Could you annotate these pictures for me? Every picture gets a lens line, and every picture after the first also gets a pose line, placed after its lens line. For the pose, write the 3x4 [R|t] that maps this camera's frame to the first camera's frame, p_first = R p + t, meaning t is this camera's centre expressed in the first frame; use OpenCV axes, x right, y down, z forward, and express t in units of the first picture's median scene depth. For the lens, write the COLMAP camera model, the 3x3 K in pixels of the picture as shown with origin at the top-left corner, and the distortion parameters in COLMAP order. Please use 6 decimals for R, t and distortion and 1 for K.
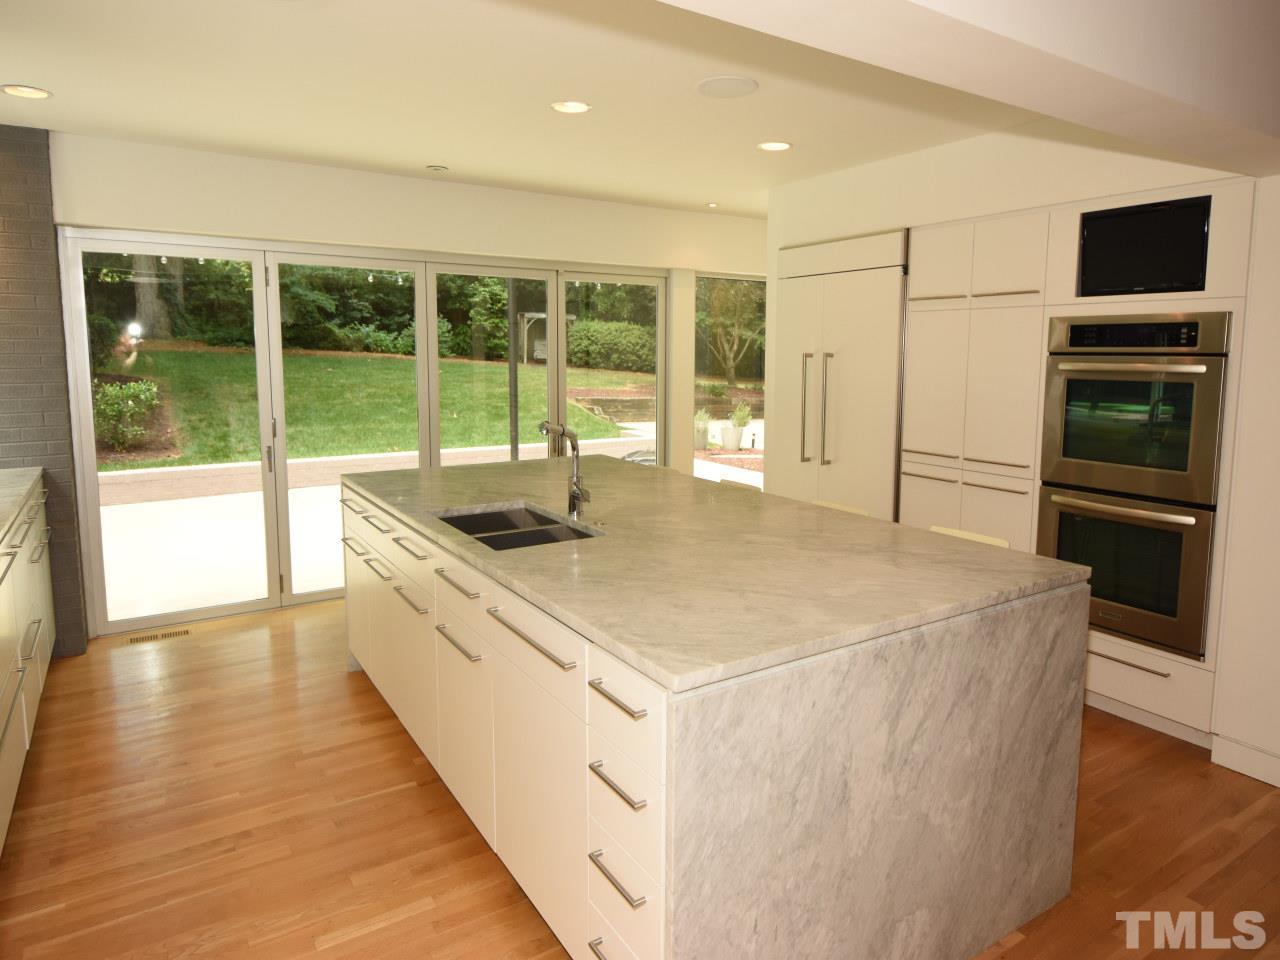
lens RADIAL K [[799.8, 0, 642.5], [0, 799.8, 433.1], [0, 0, 1]] dist [0.001699, -0.000169]
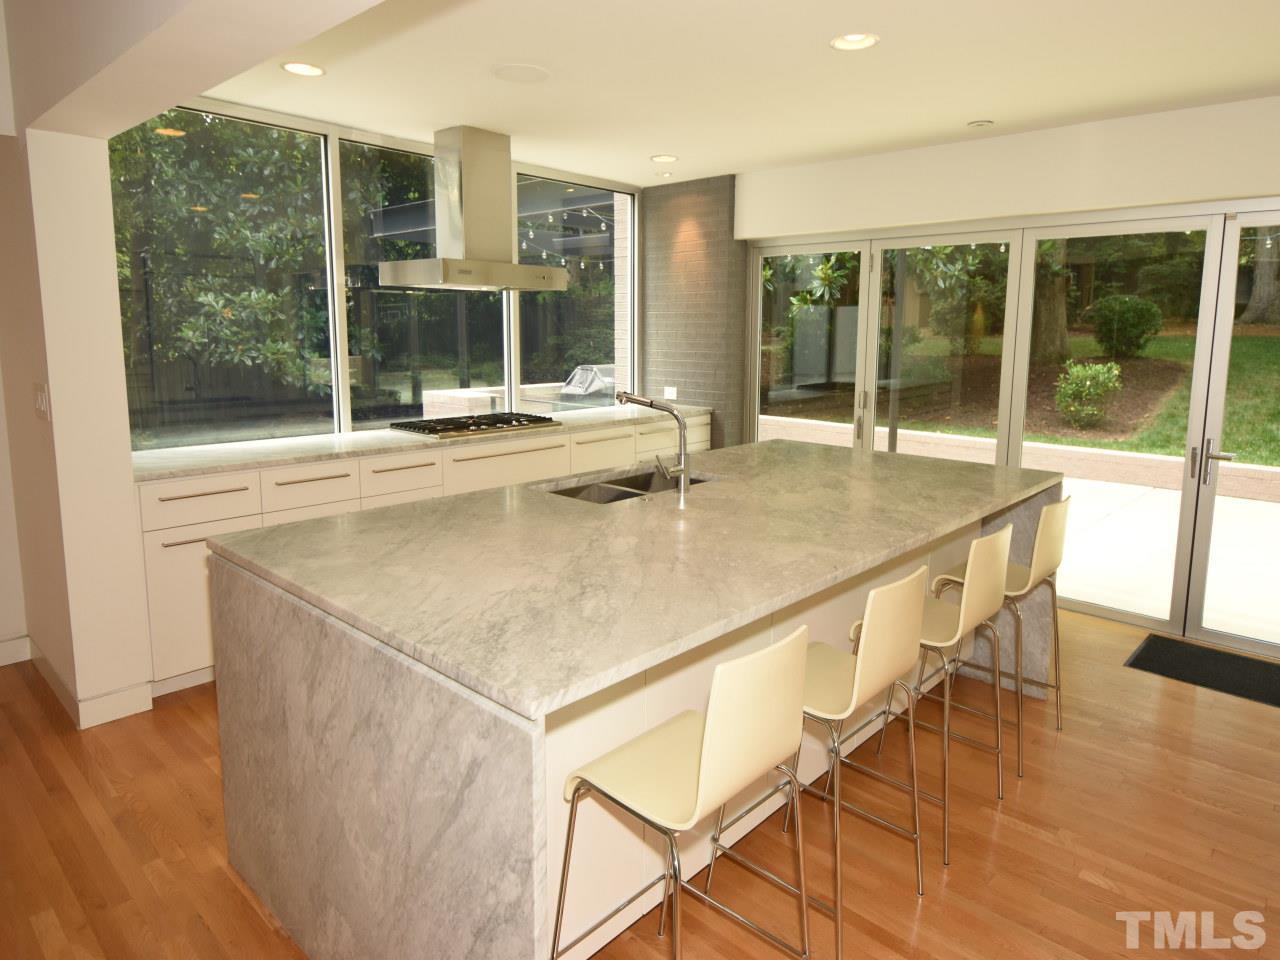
lens RADIAL K [[799.8, 0, 642.5], [0, 799.8, 433.1], [0, 0, 1]] dist [0.001699, -0.000169]
pose [[0.255971, 0.127045, -0.958300, 0.365635], [-0.108365, 0.988849, 0.102150, -0.029602], [0.960591, 0.077699, 0.266884, 0.299785]]
